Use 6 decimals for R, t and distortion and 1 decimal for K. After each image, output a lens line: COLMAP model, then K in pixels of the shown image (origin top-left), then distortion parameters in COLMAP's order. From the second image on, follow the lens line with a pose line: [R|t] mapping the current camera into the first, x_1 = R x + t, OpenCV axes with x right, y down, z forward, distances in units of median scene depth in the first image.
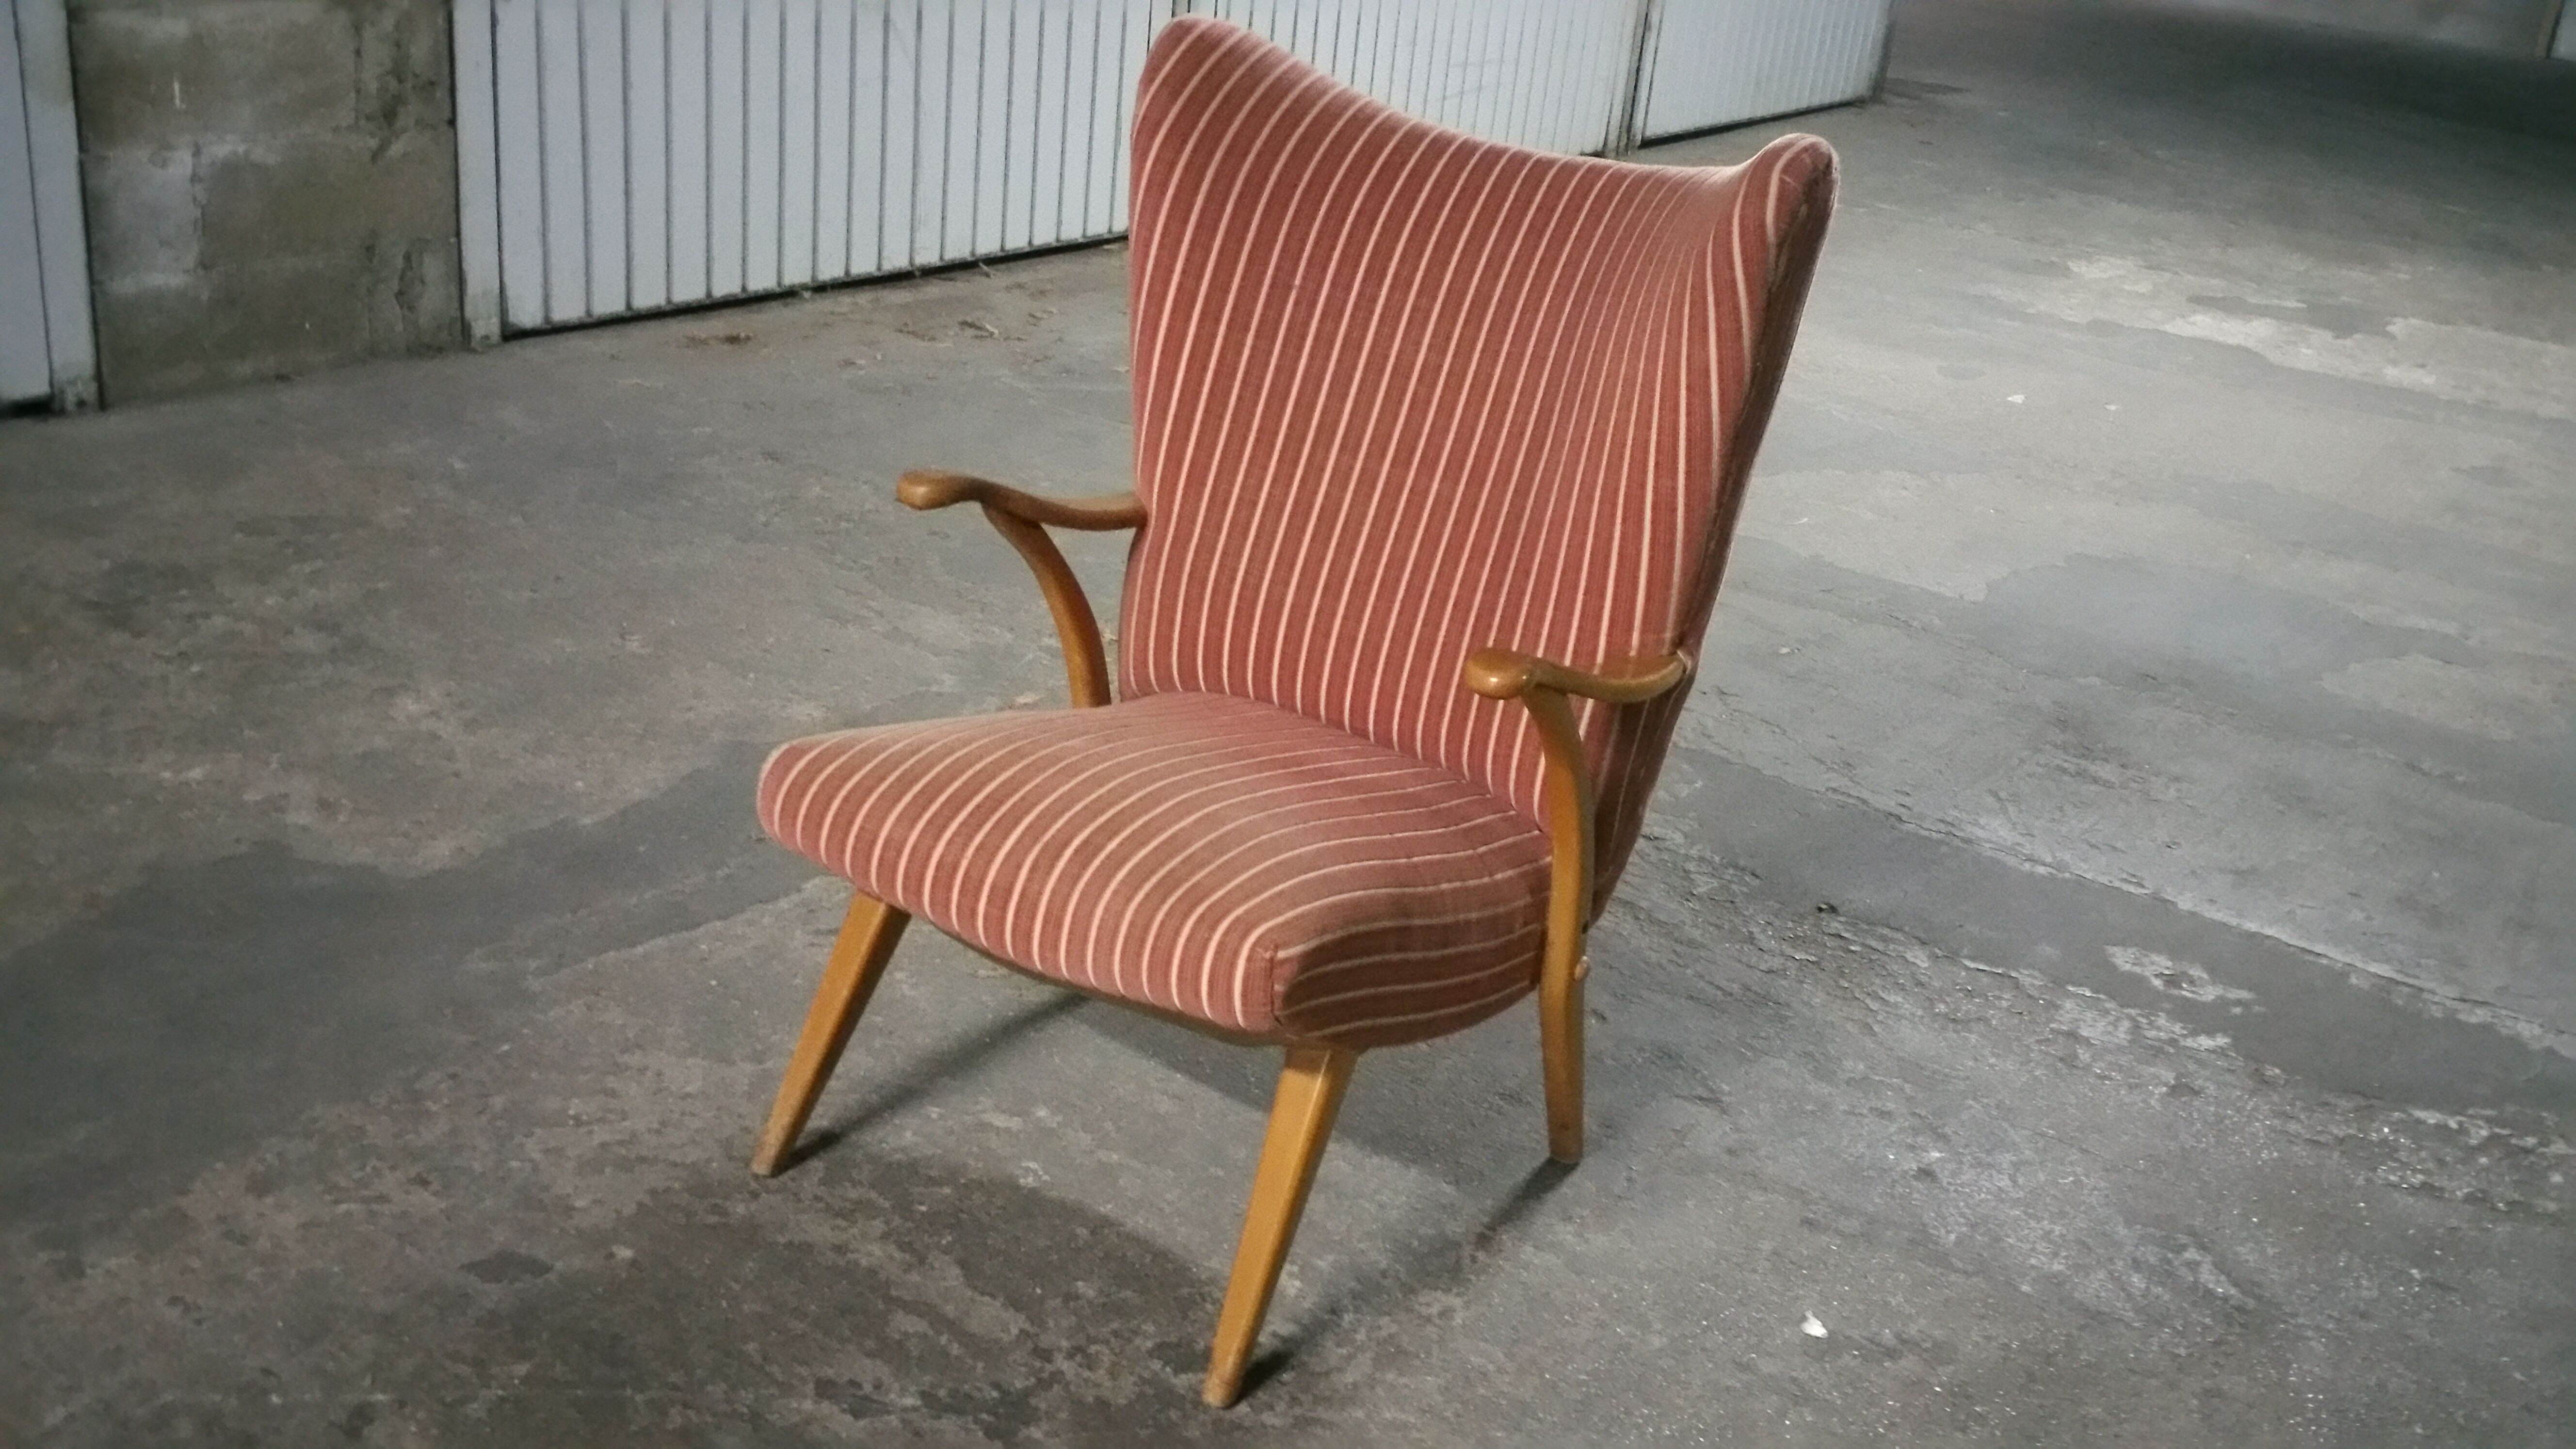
lens RADIAL K [[2445.4, 0, 1288.0], [0, 2445.4, 724.5], [0, 0, 1]] dist [0.143535, -0.268086]
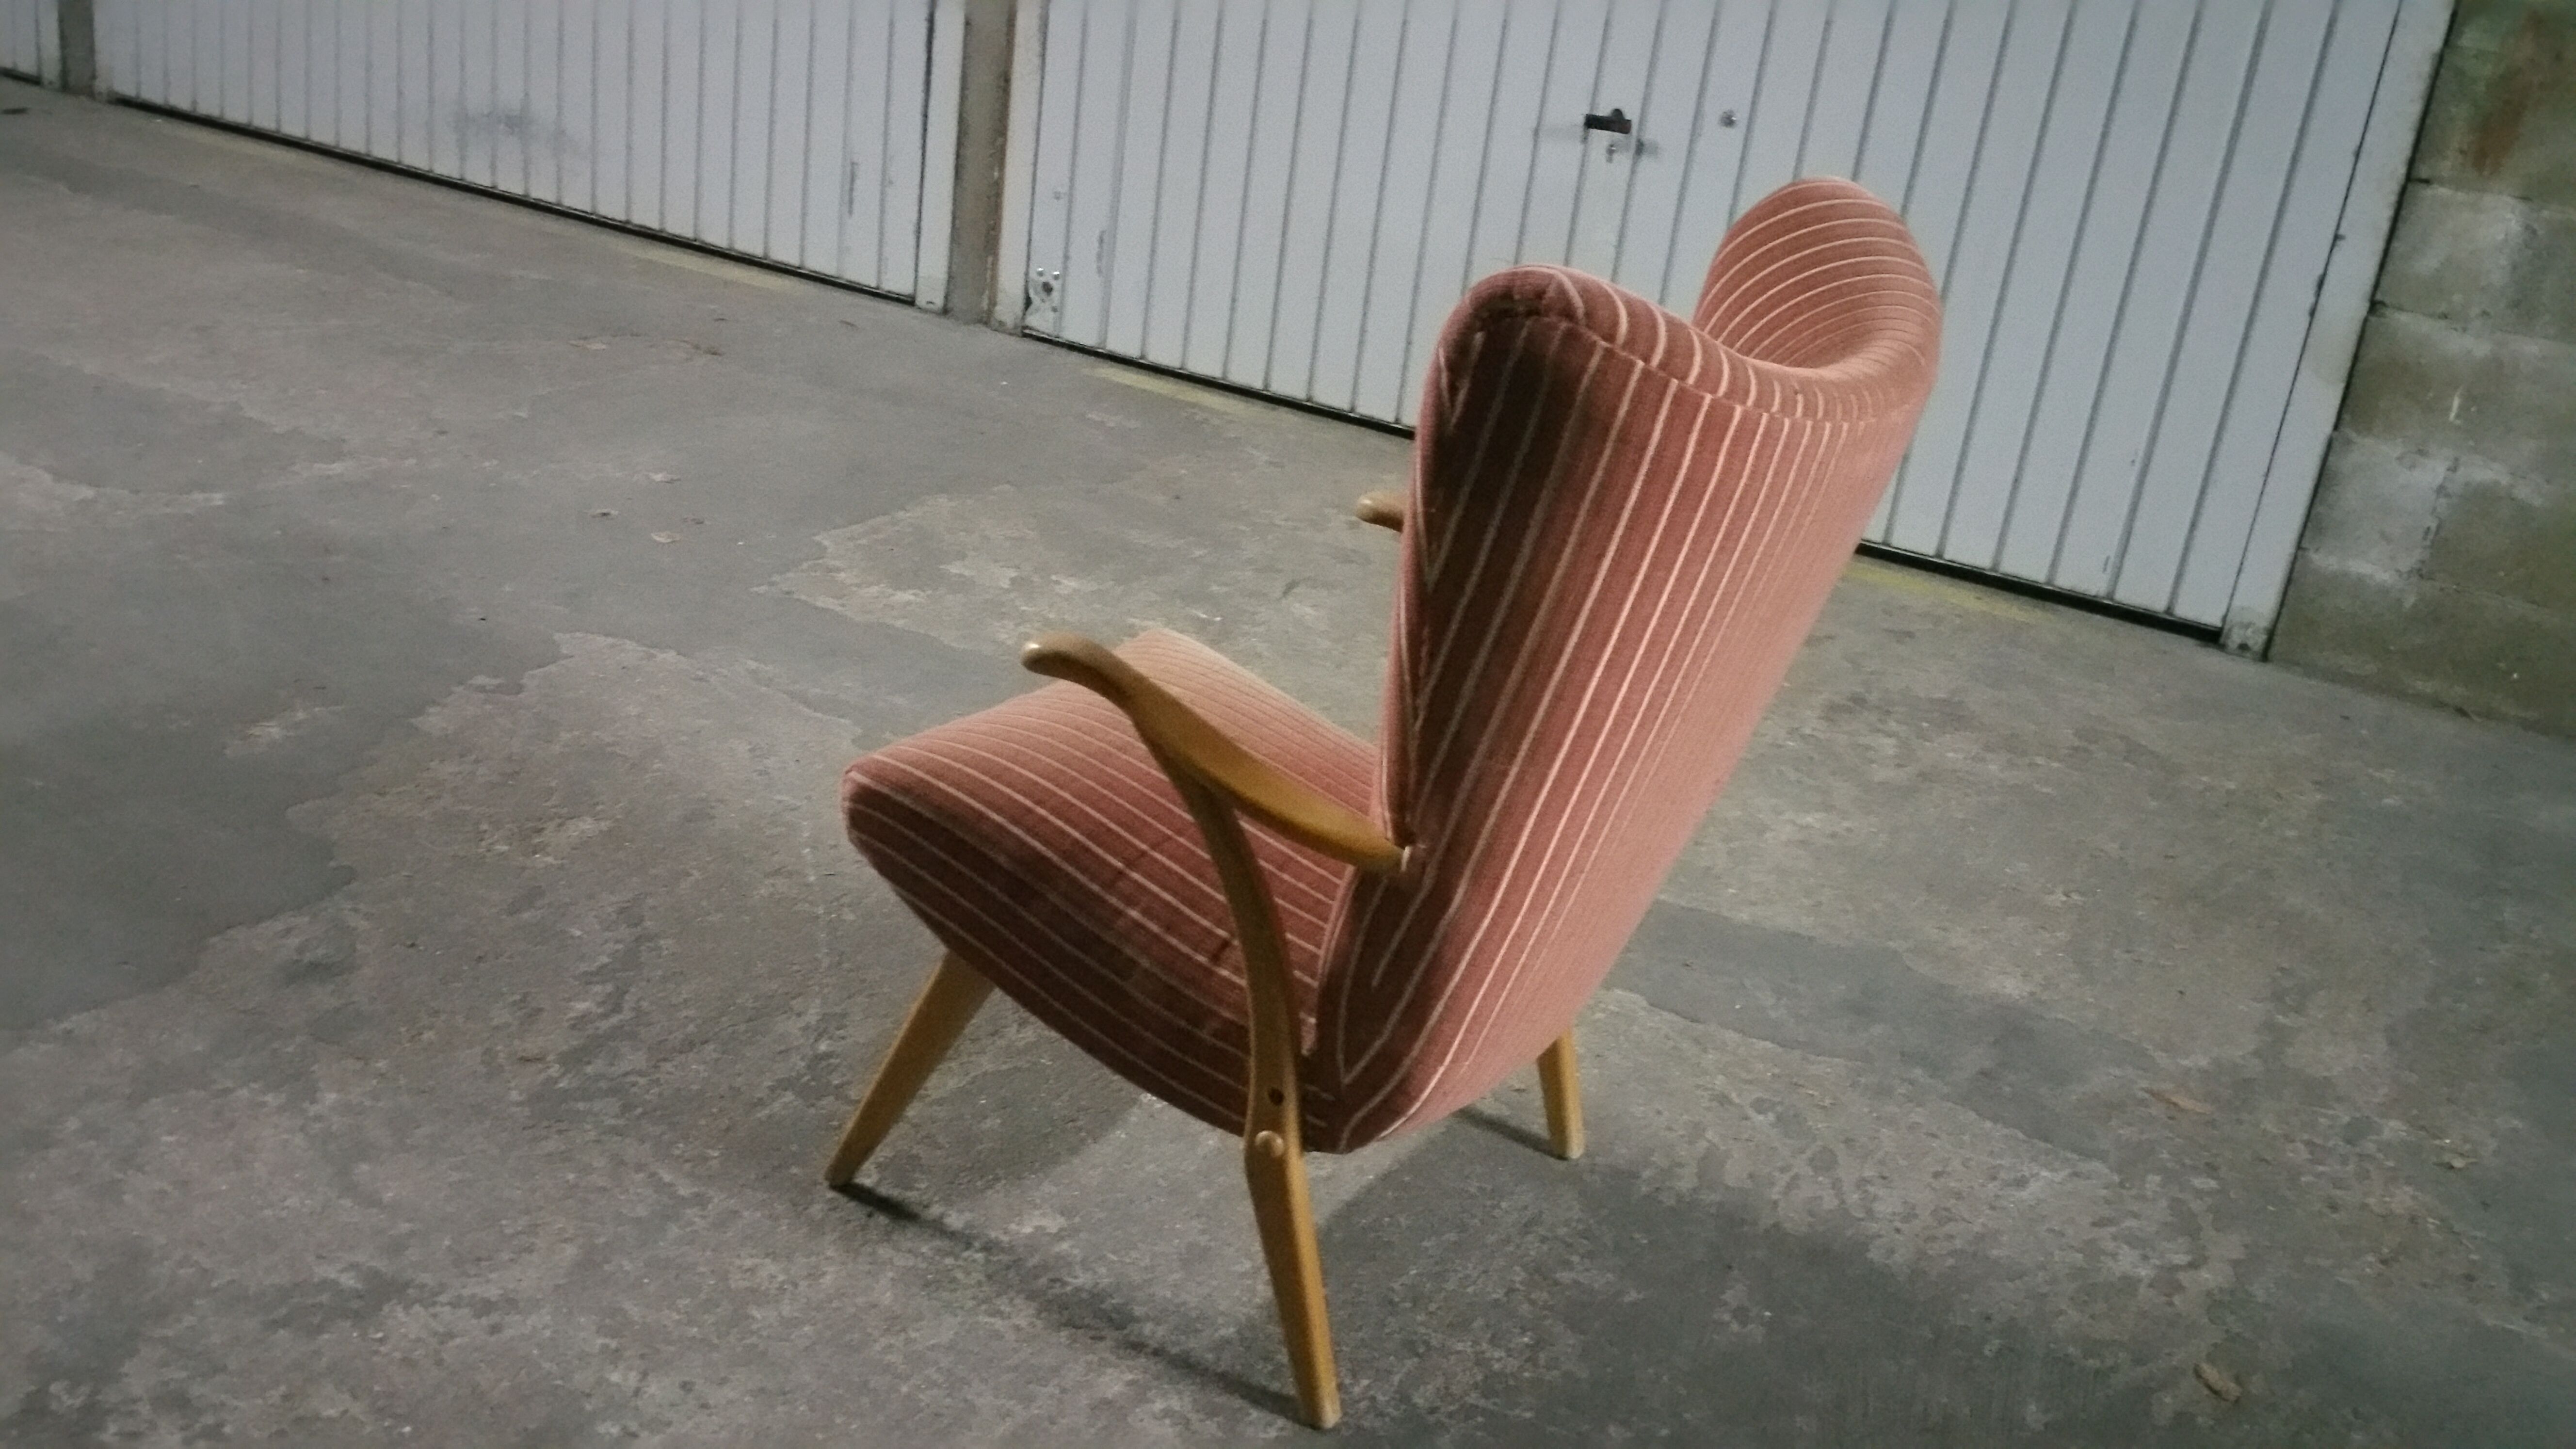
lens RADIAL K [[2445.4, 0, 1288.0], [0, 2445.4, 724.5], [0, 0, 1]] dist [0.143535, -0.268086]
pose [[0.144951, 0.300012, -0.942858, 0.483021], [-0.486494, 0.851388, 0.196116, -0.110358], [0.861576, 0.430268, 0.269364, 0.369135]]
